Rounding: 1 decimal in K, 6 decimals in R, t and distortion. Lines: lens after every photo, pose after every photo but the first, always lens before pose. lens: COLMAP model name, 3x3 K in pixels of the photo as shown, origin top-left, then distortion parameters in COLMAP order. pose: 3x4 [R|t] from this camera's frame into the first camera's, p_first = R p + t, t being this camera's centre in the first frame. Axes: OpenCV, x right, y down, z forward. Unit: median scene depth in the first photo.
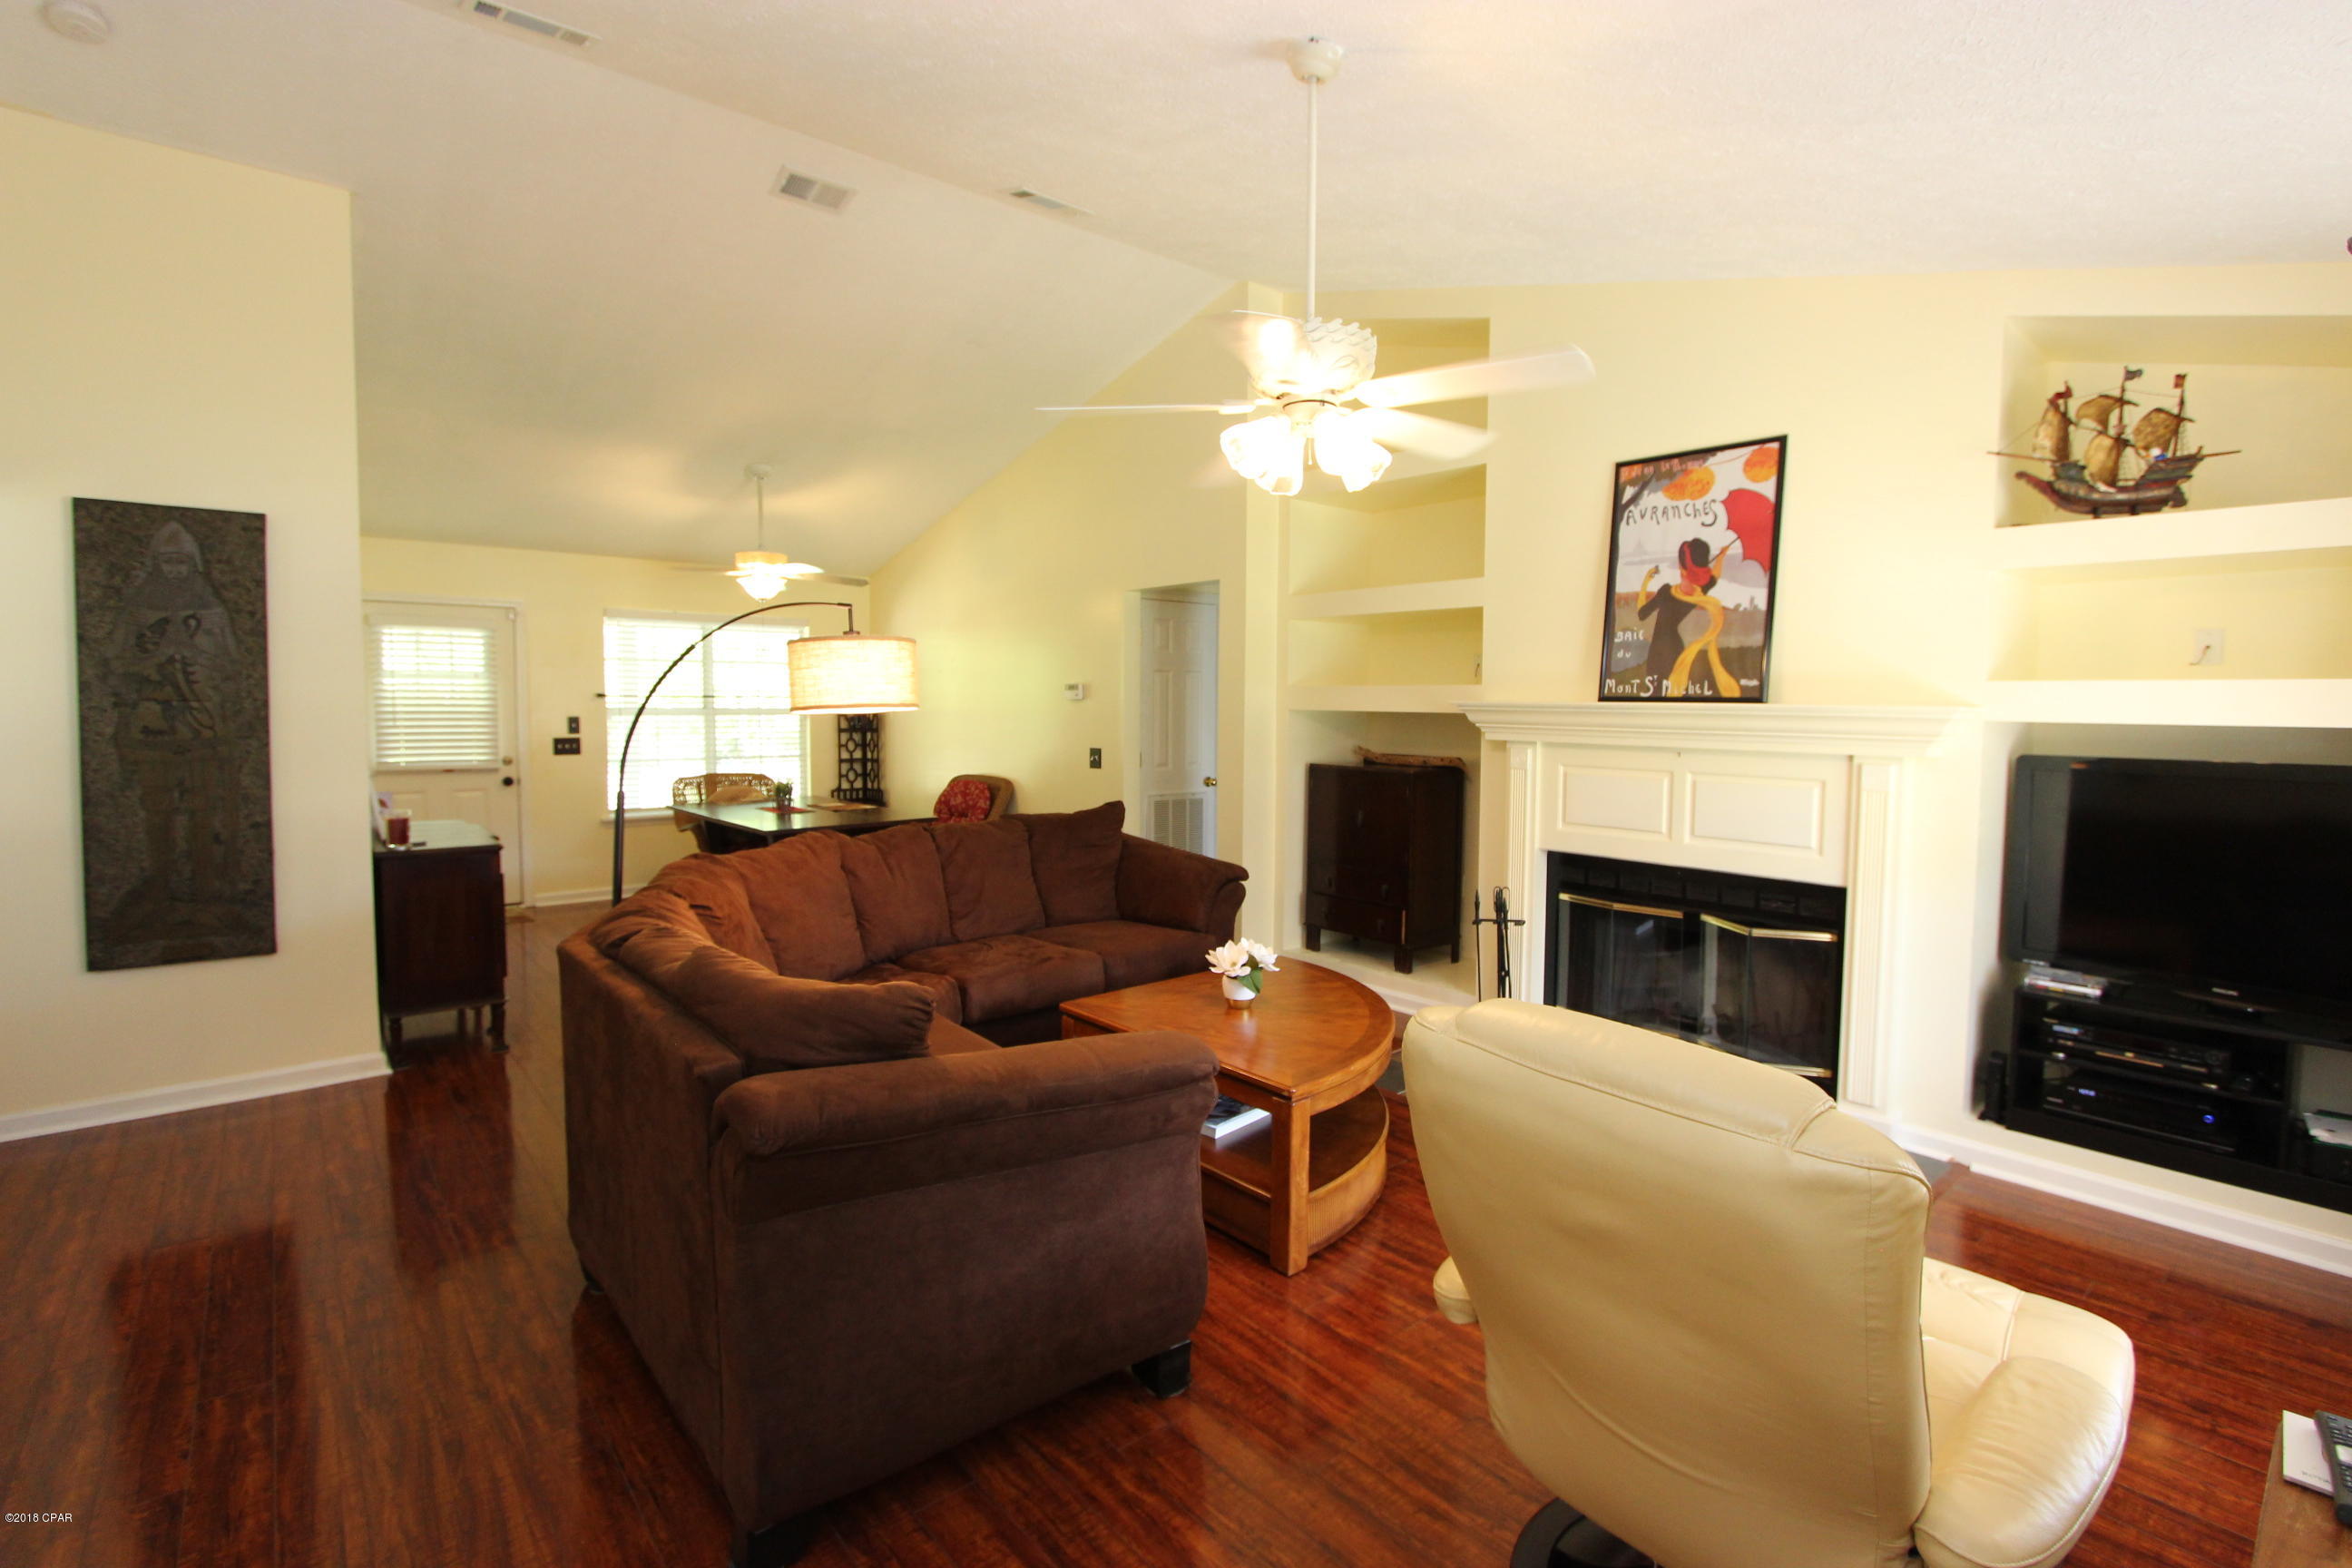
lens RADIAL K [[1091.9, 0, 1198.6], [0, 1091.9, 758.1], [0, 0, 1]] dist [-0.018041, -0.000185]
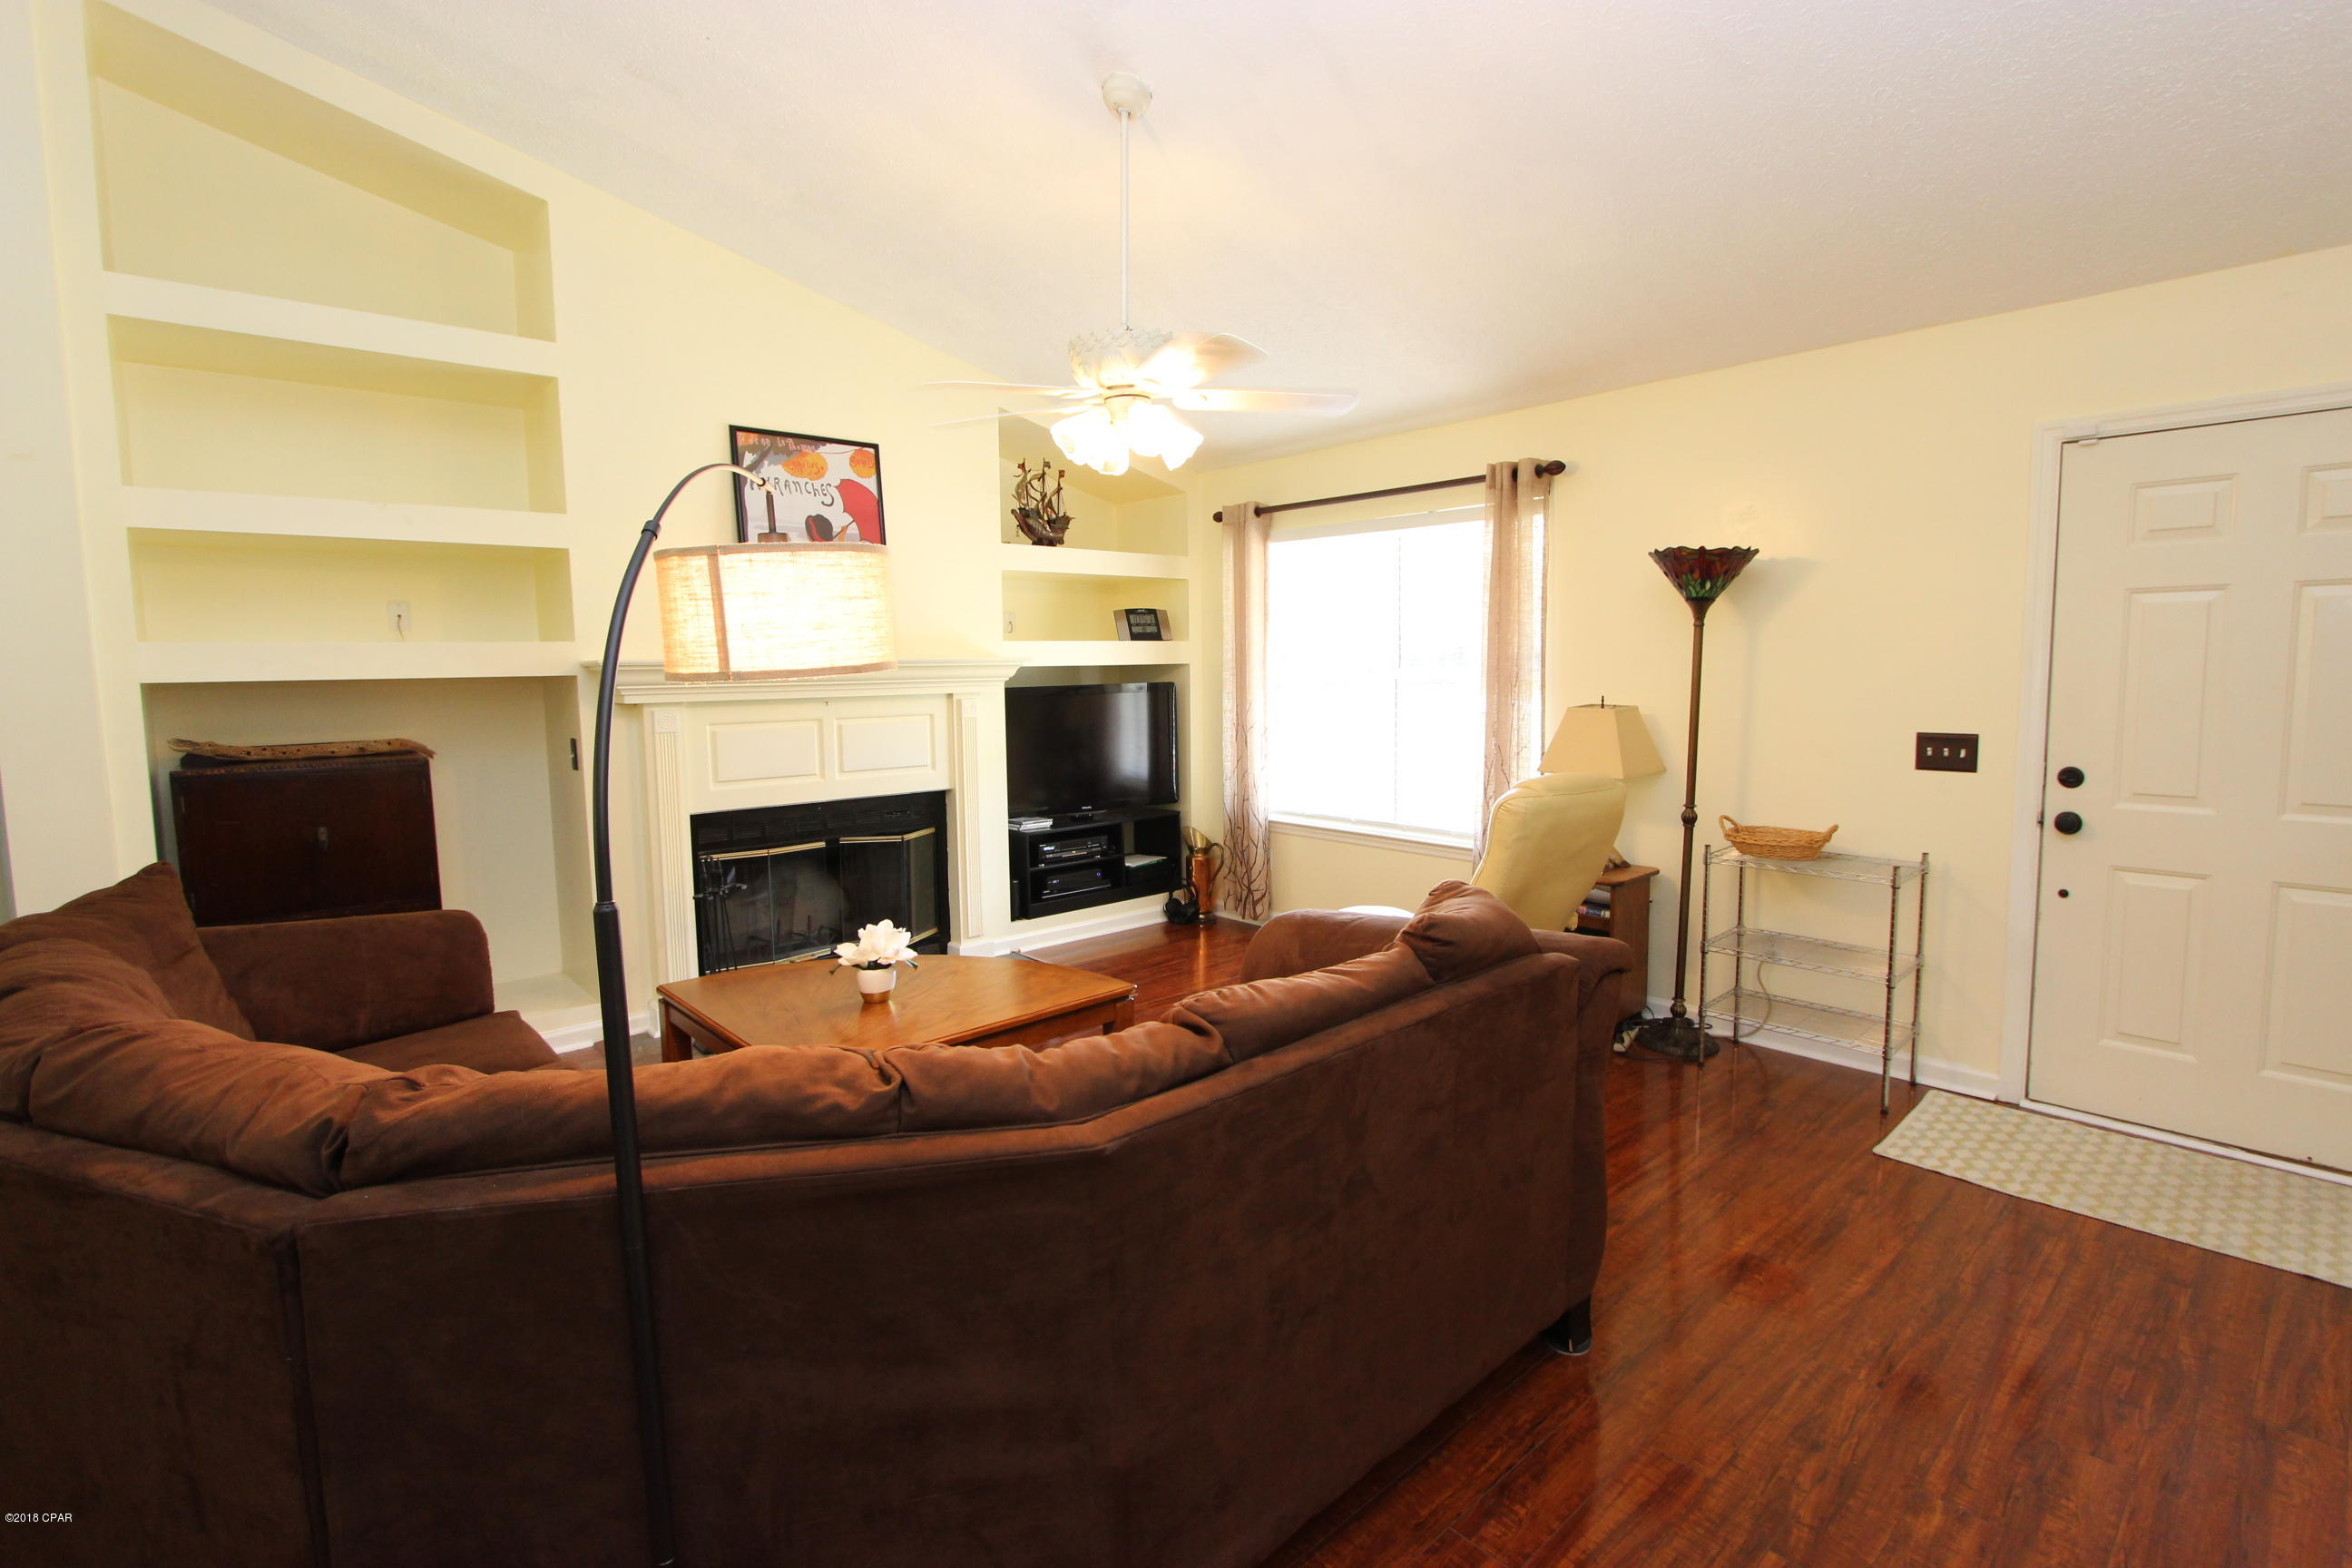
lens RADIAL K [[1091.9, 0, 1198.6], [0, 1091.9, 758.1], [0, 0, 1]] dist [-0.018041, -0.000185]
pose [[-0.029852, -0.095360, 0.994995, -0.741844], [0.065975, 0.993080, 0.097156, -0.032914], [-0.997375, 0.068545, -0.023354, 0.661665]]
